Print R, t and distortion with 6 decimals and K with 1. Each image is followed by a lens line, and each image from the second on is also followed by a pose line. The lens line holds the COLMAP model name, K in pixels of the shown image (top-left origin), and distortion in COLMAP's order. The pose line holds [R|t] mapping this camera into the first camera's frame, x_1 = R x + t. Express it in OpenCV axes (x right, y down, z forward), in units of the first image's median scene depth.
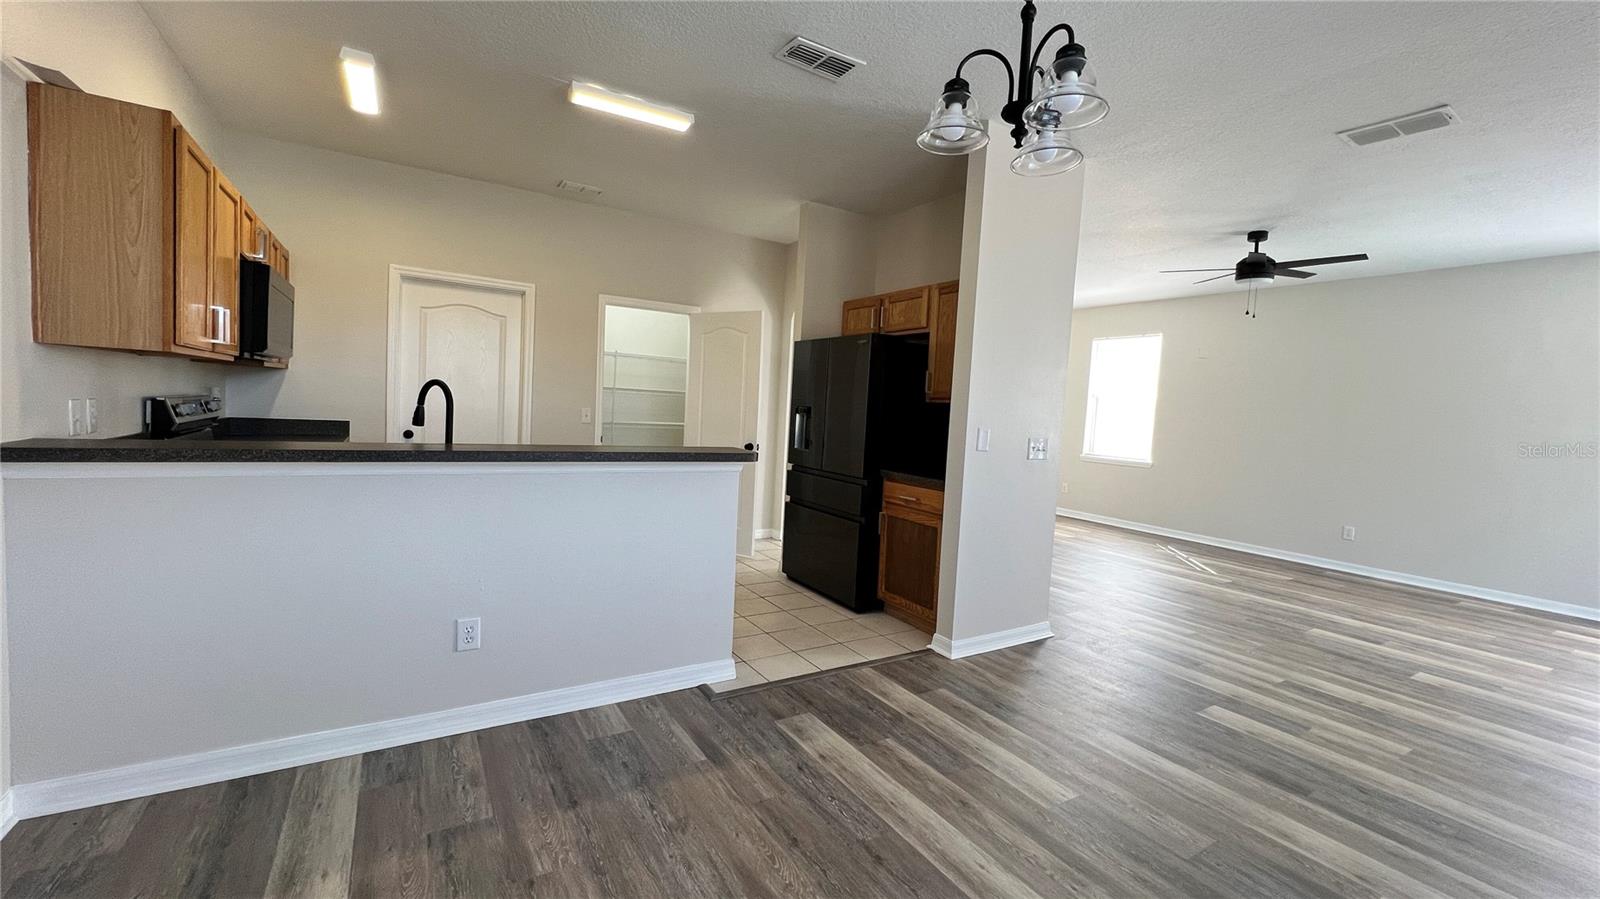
lens RADIAL K [[637.8, 0, 797.2], [0, 637.8, 448.9], [0, 0, 1]] dist [-0.002571, 0.000280]
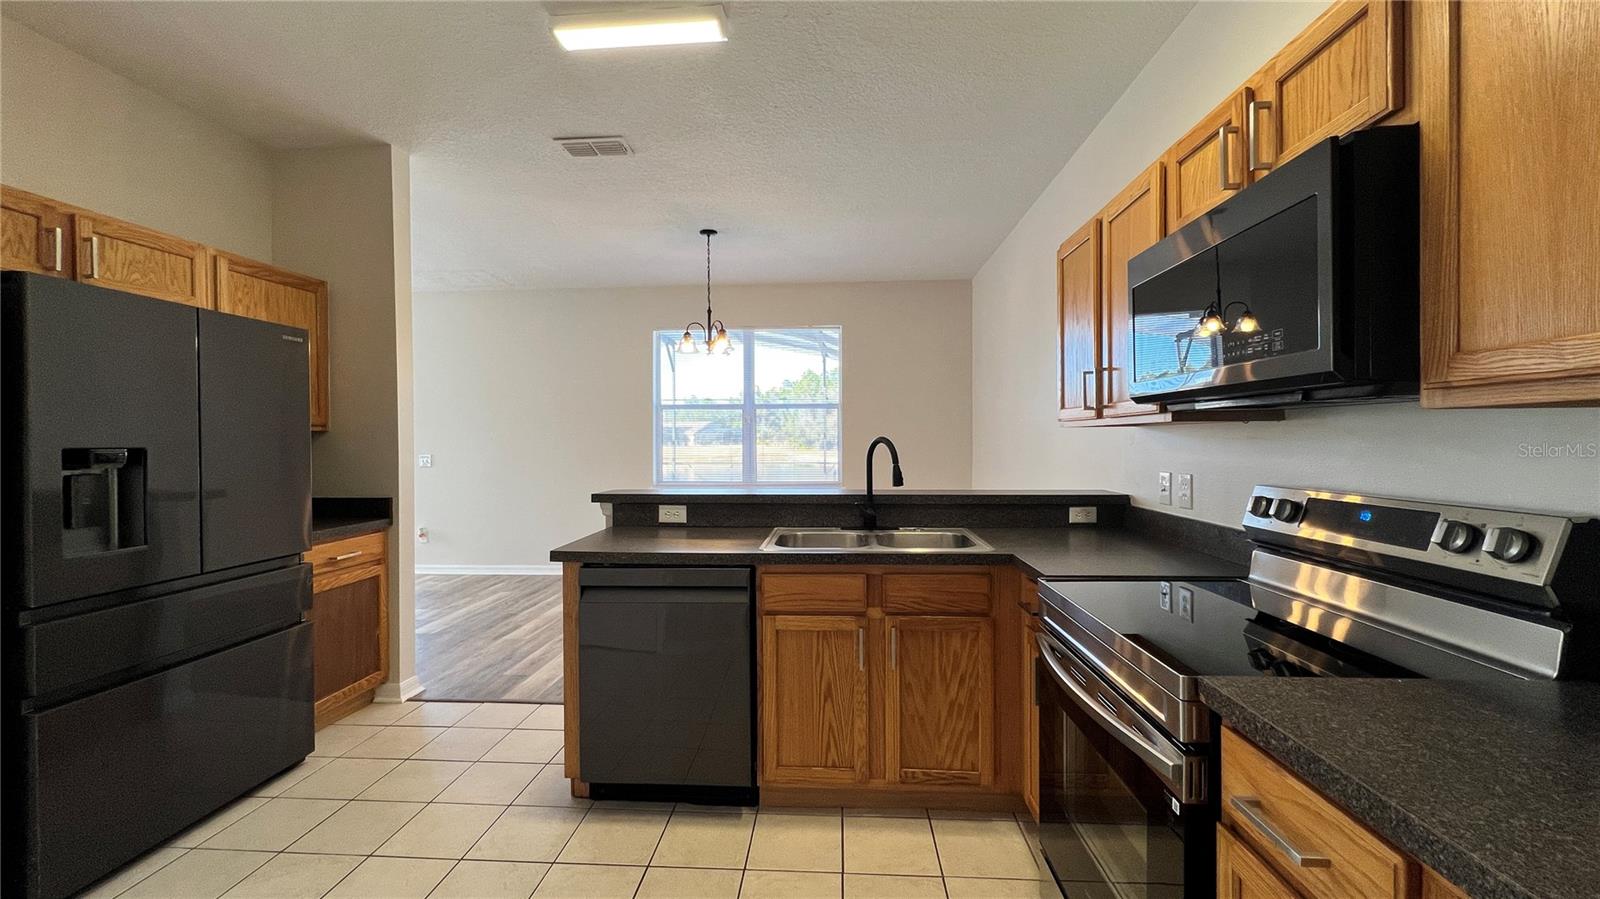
lens RADIAL K [[637.8, 0, 800.4], [0, 637.8, 443.4], [0, 0, 1]] dist [-0.002571, 0.000280]
pose [[-0.812615, -0.052707, 0.580413, -0.834991], [-0.000637, 0.995982, 0.089554, -0.150127], [-0.582801, 0.072403, -0.809383, 1.508719]]
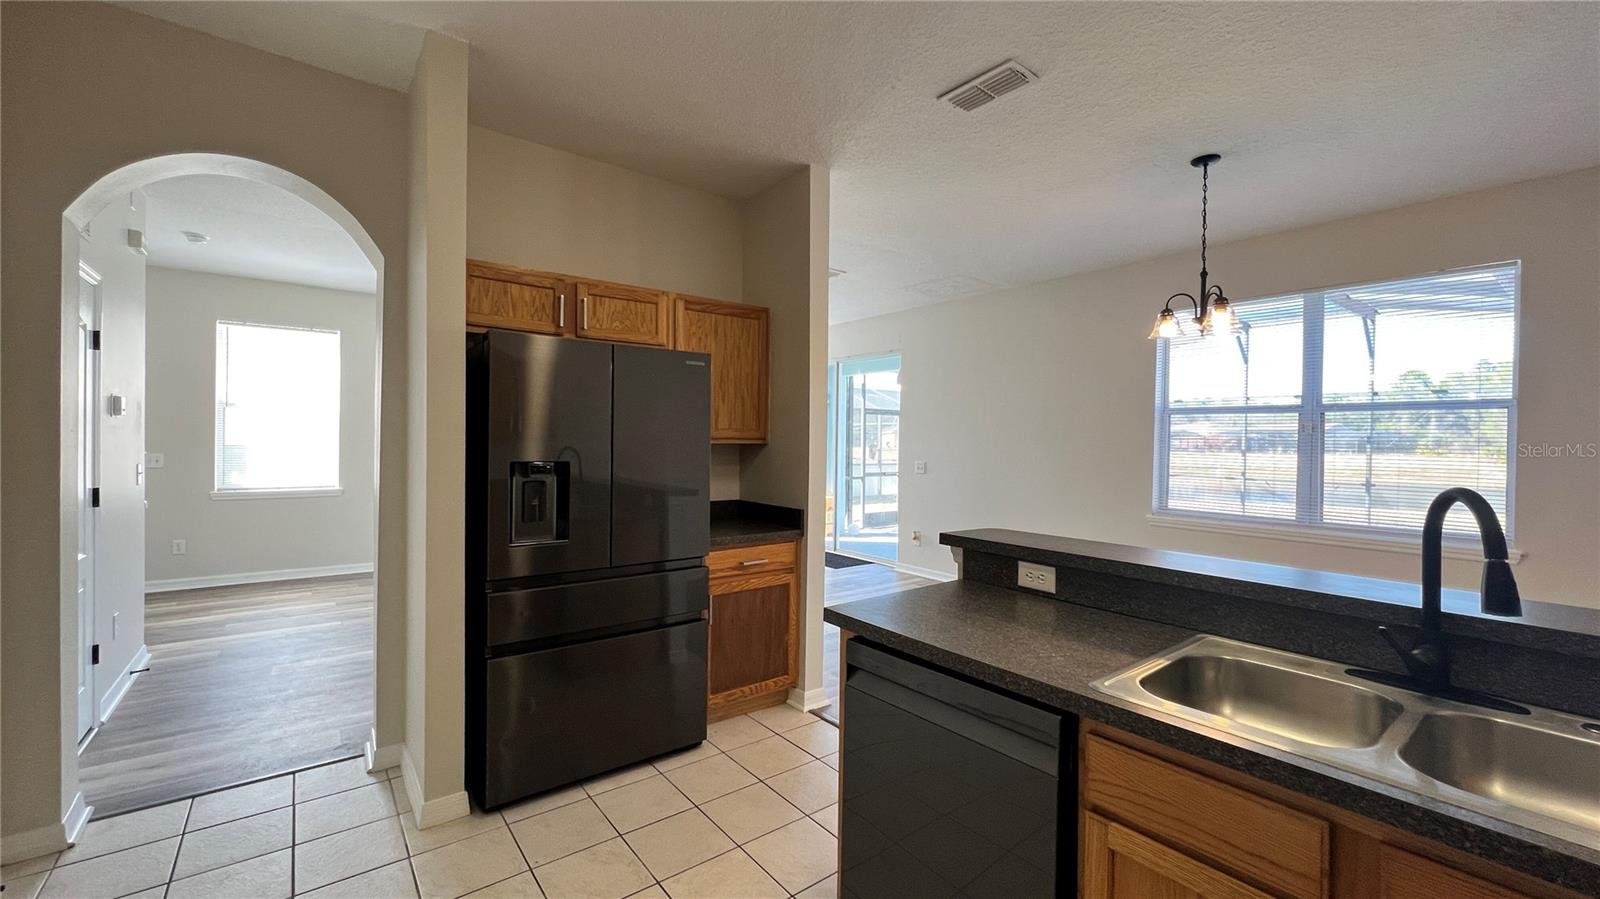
lens RADIAL K [[637.8, 0, 802.5], [0, 637.8, 445.2], [0, 0, 1]] dist [-0.002571, 0.000280]
pose [[-0.107461, -0.061858, 0.992283, -0.751009], [0.046132, 0.996677, 0.067128, -0.147974], [-0.993138, 0.052989, -0.104250, 1.183616]]
